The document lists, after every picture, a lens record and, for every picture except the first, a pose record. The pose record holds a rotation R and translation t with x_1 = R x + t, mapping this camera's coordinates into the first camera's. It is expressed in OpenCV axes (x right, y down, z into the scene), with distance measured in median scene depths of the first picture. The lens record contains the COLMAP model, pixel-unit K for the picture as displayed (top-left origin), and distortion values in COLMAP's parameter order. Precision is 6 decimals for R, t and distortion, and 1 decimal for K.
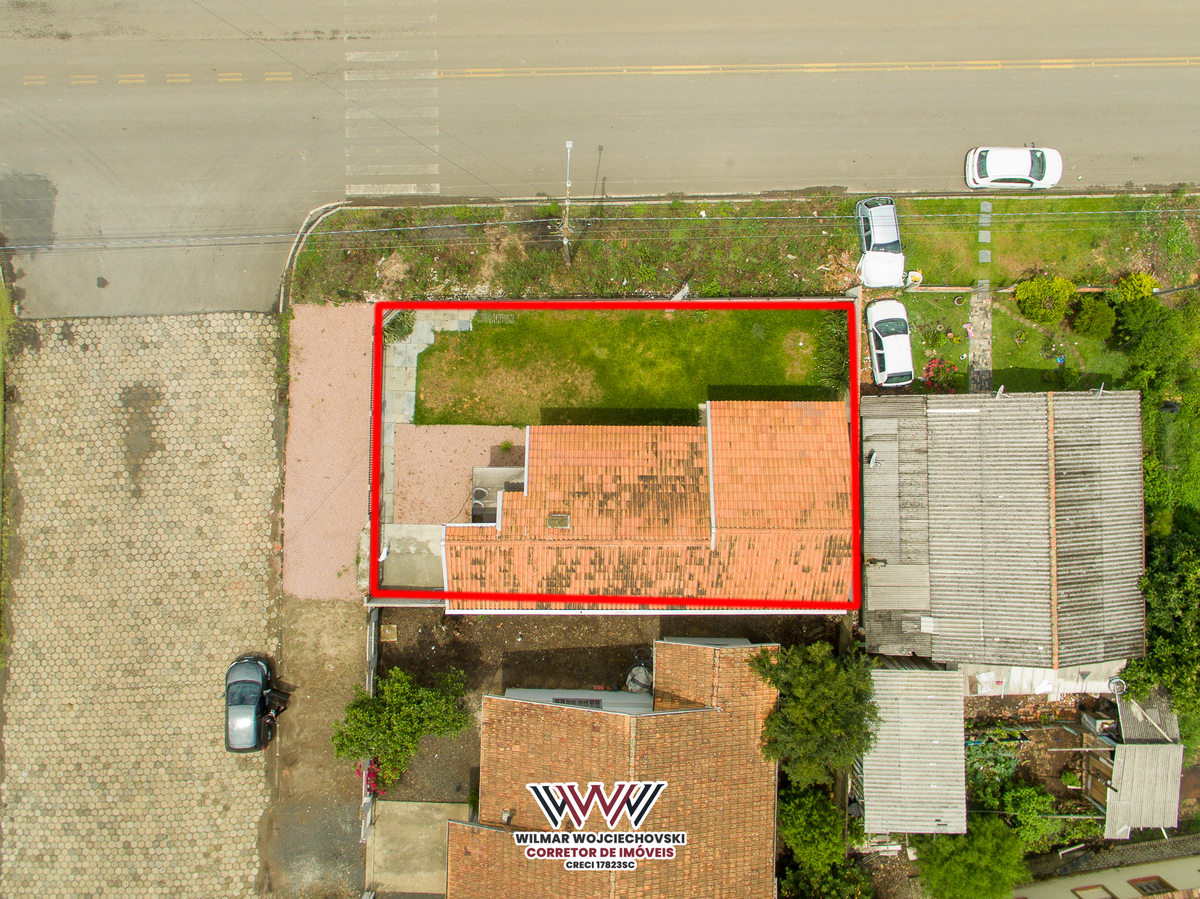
lens RADIAL K [[699.9, 0, 600.1], [0, 699.9, 447.2], [0, 0, 1]] dist [-0.006455, -0.002533]
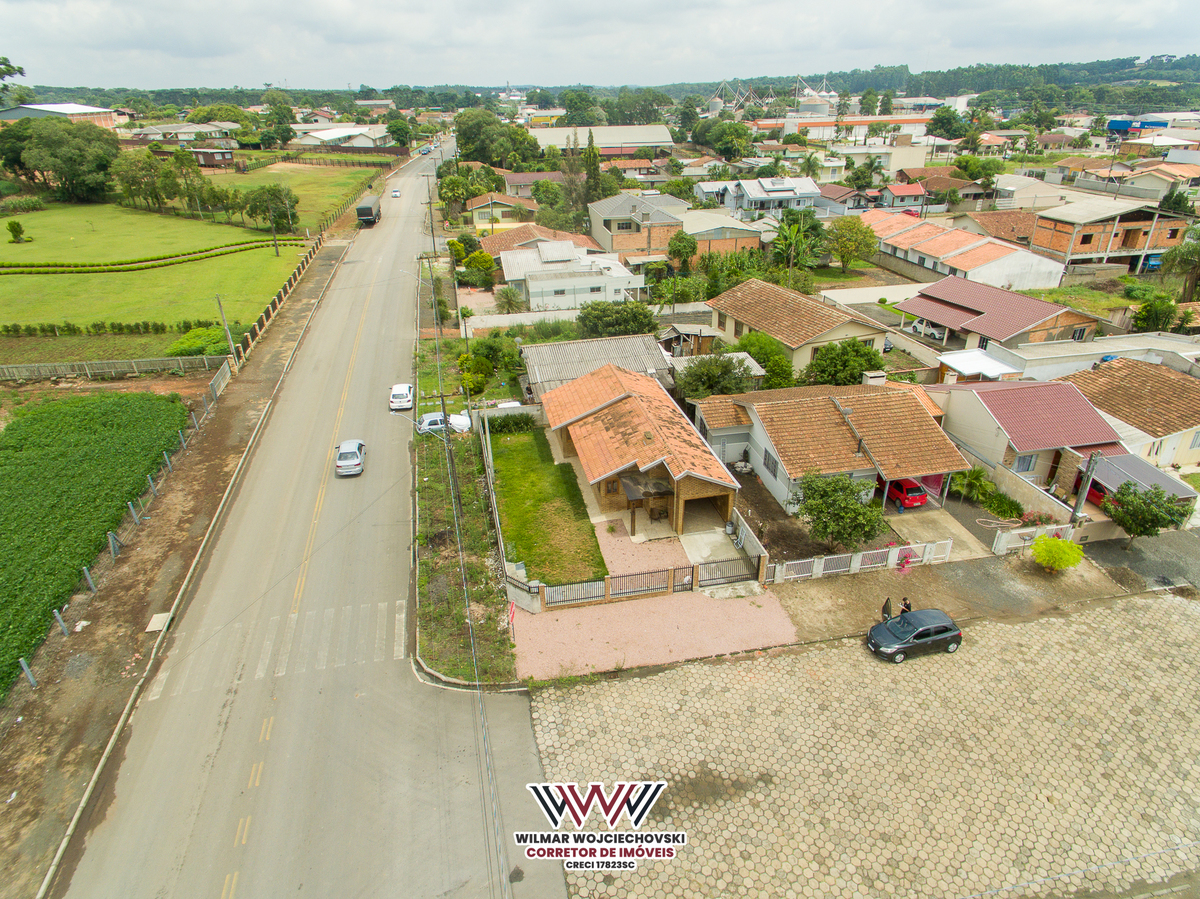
lens RADIAL K [[699.9, 0, 603.5], [0, 699.9, 448.9], [0, 0, 1]] dist [-0.006455, -0.002533]
pose [[-0.213664, -0.454746, 0.864612, -1.161176], [0.976808, -0.112038, 0.182463, -0.229865], [0.013895, 0.883546, 0.468138, 0.263859]]
